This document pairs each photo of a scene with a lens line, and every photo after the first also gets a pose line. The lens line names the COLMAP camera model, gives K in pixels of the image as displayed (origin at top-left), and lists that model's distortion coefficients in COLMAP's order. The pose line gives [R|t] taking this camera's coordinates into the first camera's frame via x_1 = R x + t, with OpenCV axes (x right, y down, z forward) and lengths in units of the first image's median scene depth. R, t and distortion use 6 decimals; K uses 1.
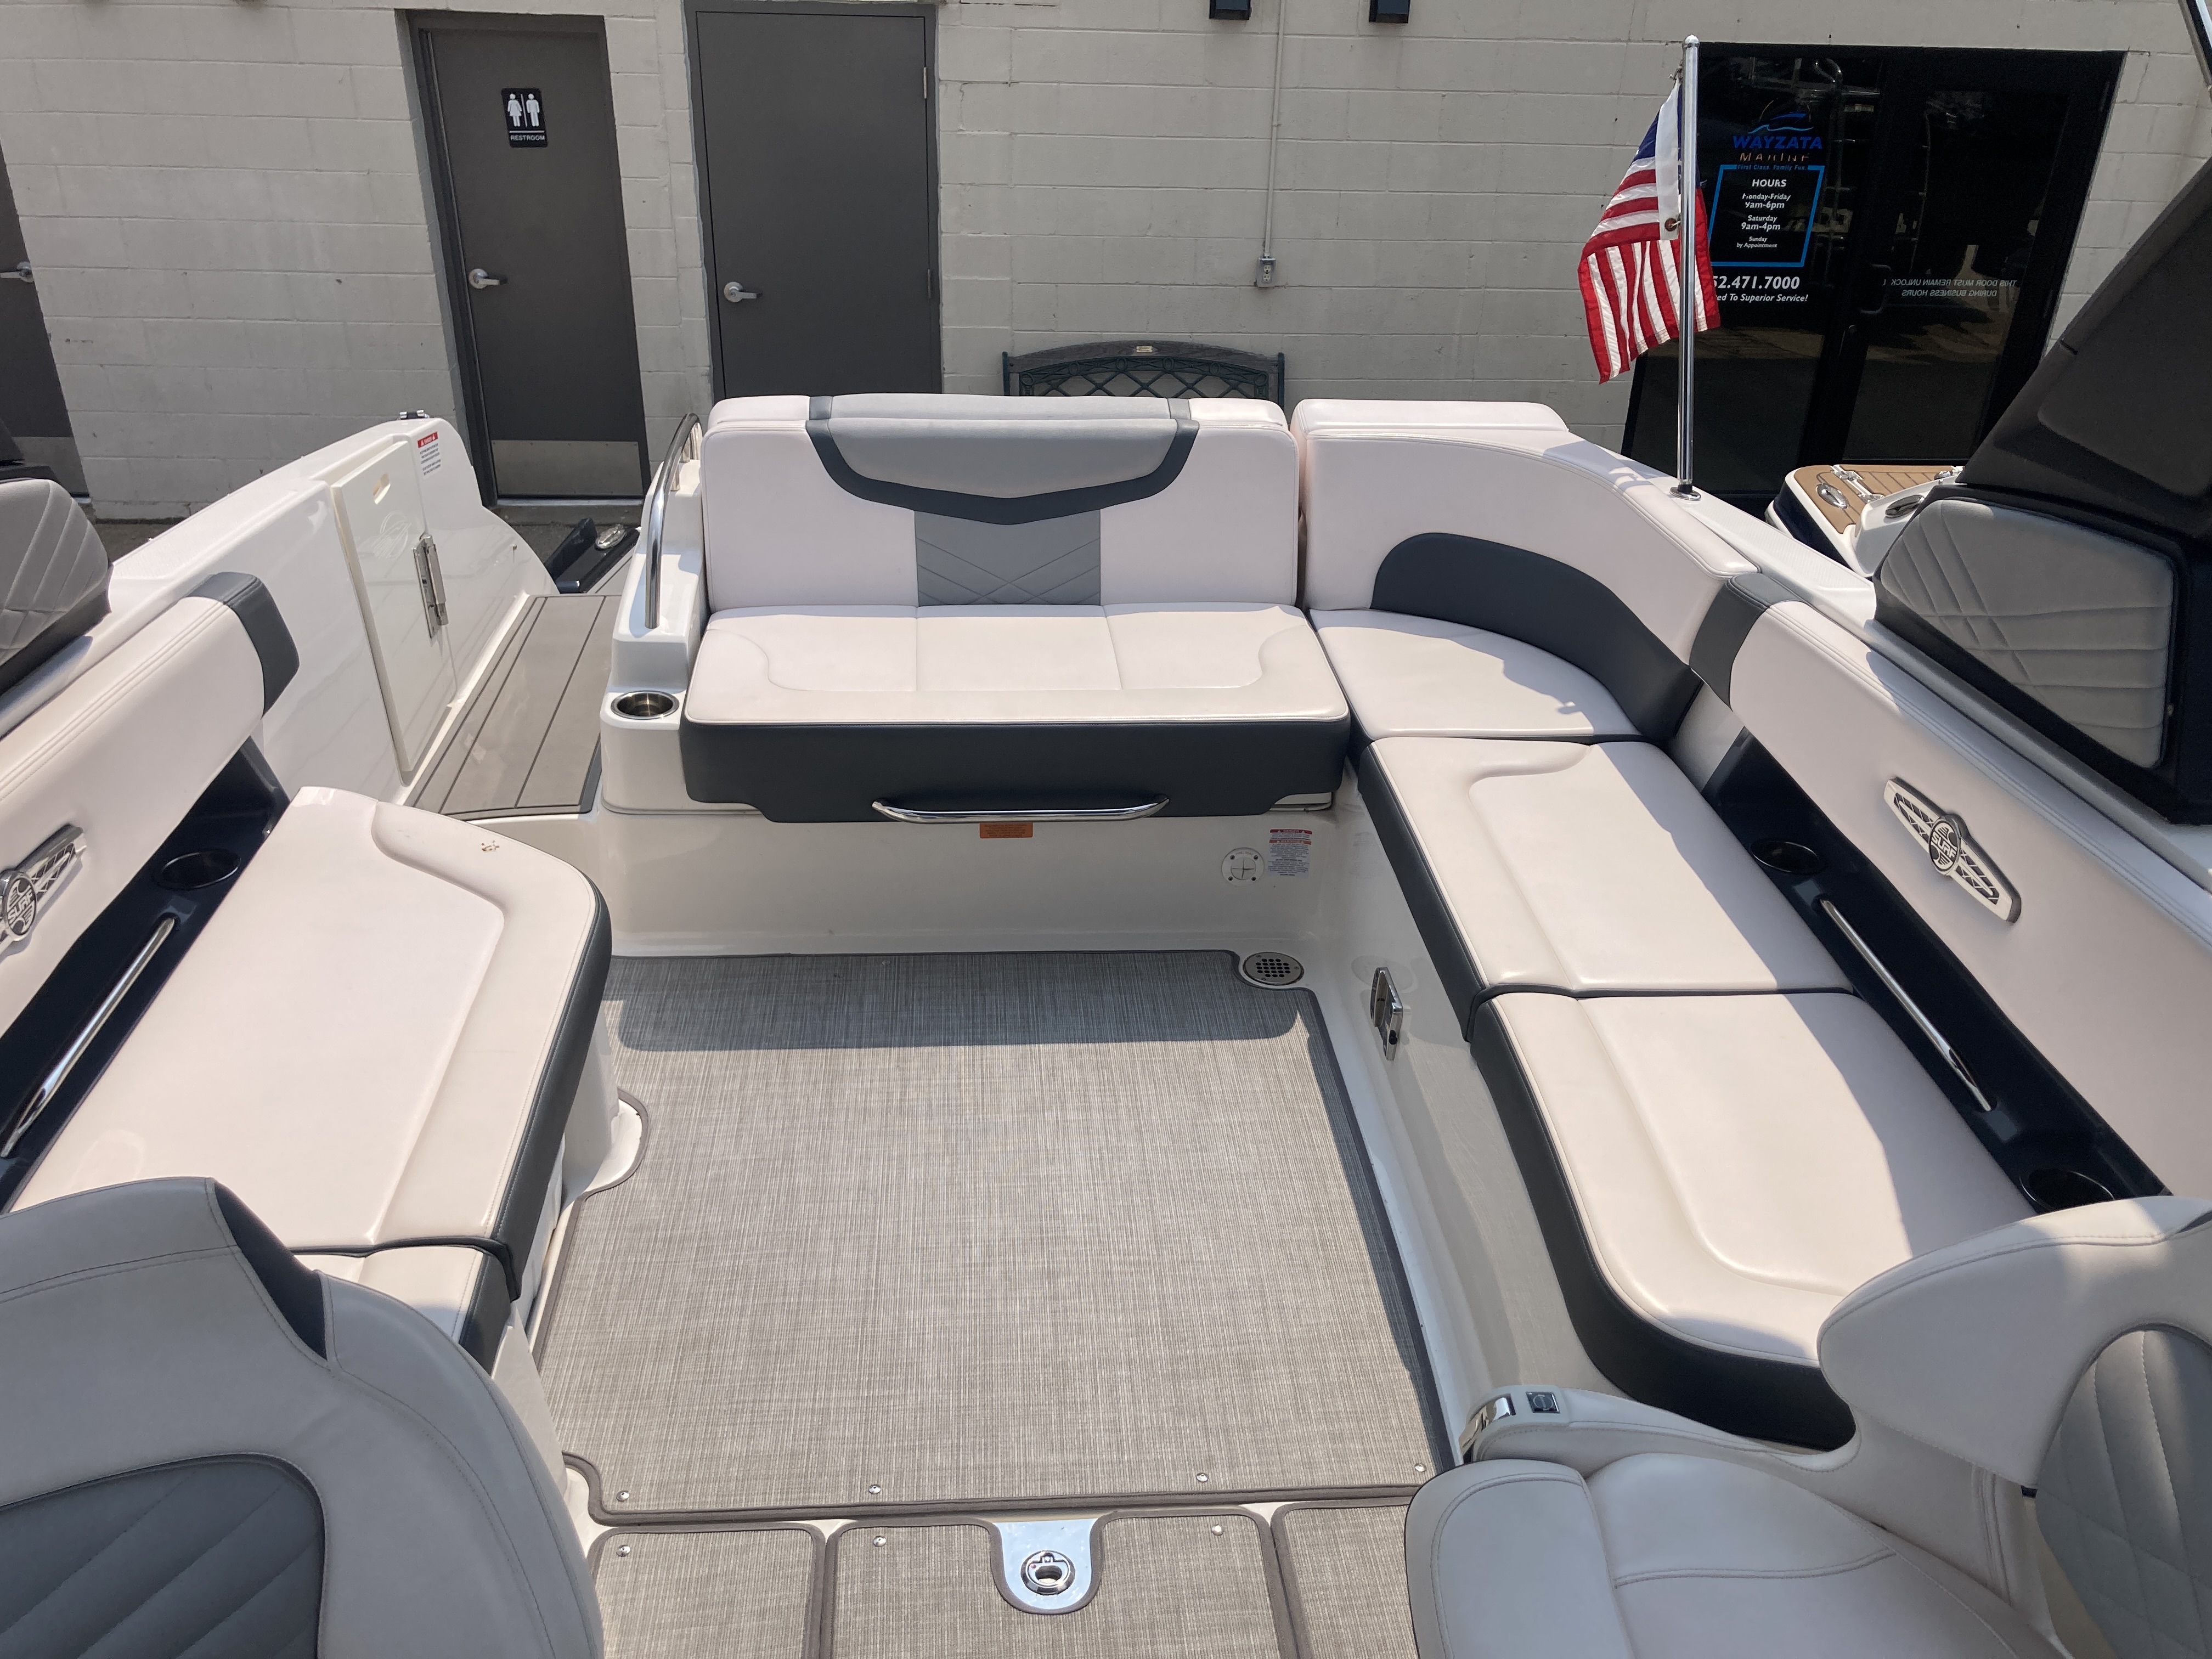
lens RADIAL K [[1802.6, 0, 1106.0], [0, 1802.6, 829.5], [0, 0, 1]] dist [0.003887, -0.003625]
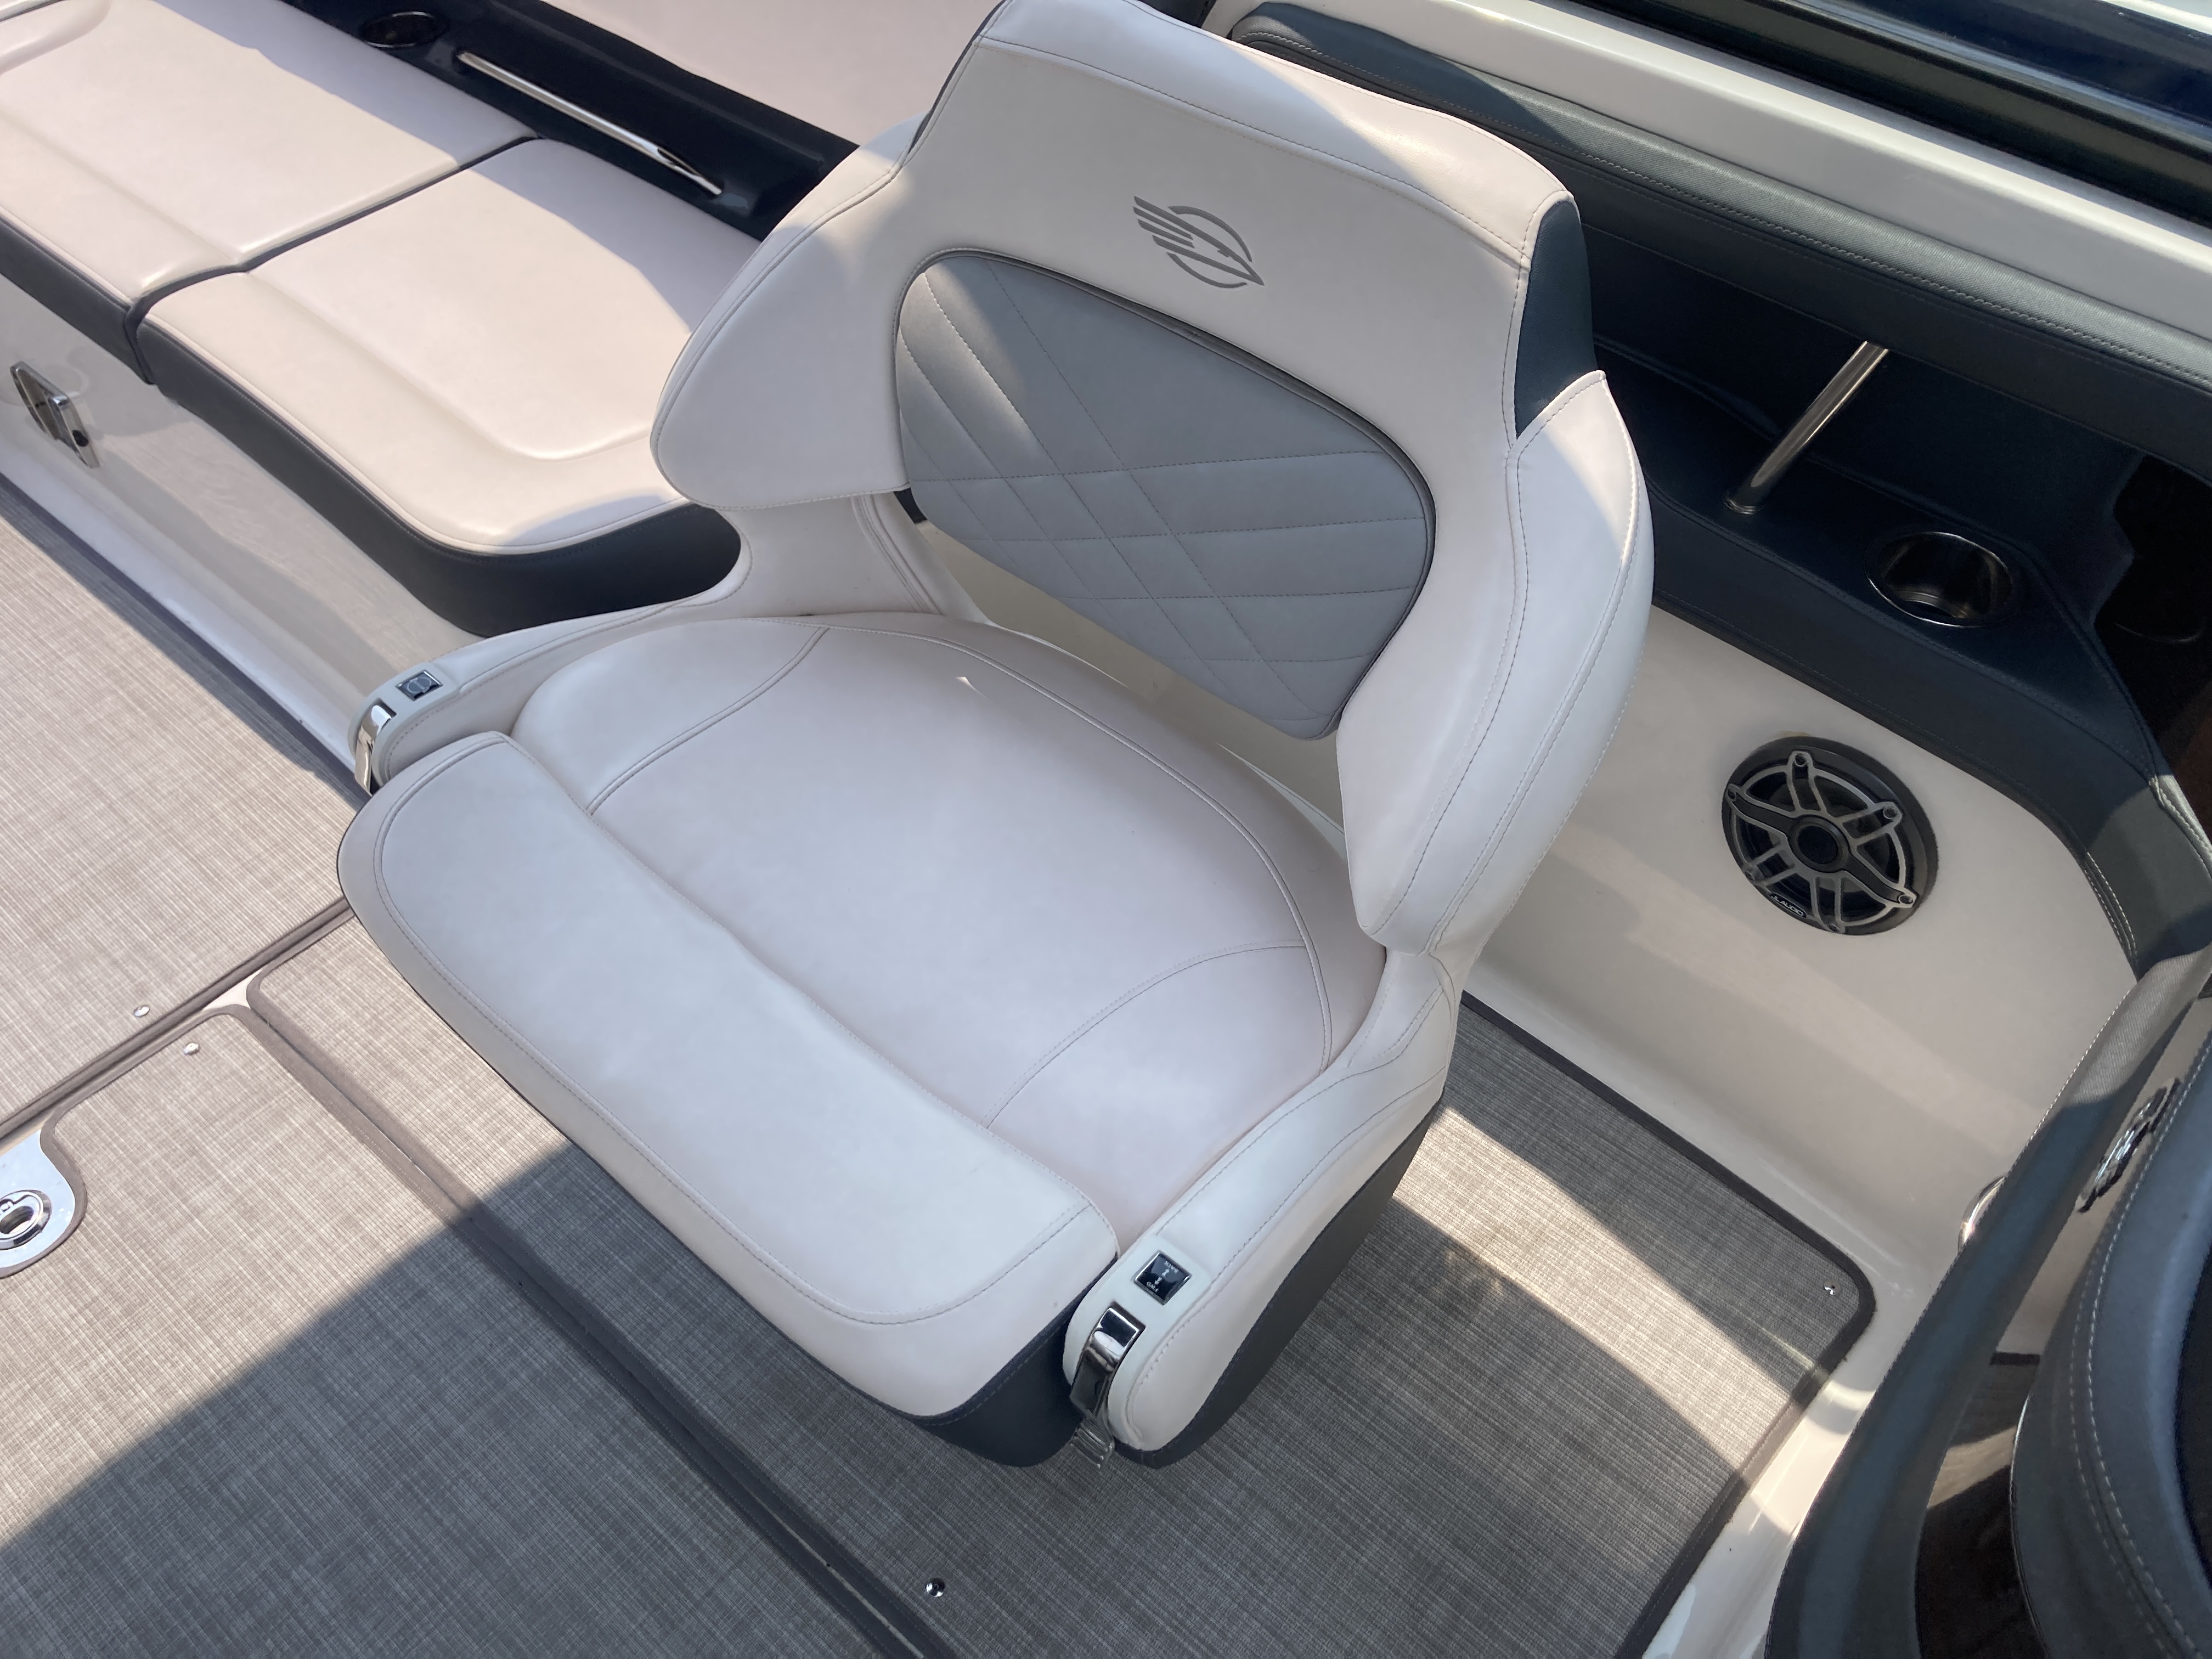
lens RADIAL K [[1802.6, 0, 1106.0], [0, 1802.6, 829.5], [0, 0, 1]] dist [0.003887, -0.003625]
pose [[0.714136, -0.548789, 0.434558, 0.049654], [0.368701, 0.822587, 0.432909, 0.090660], [-0.595037, -0.148934, 0.789778, 0.103113]]
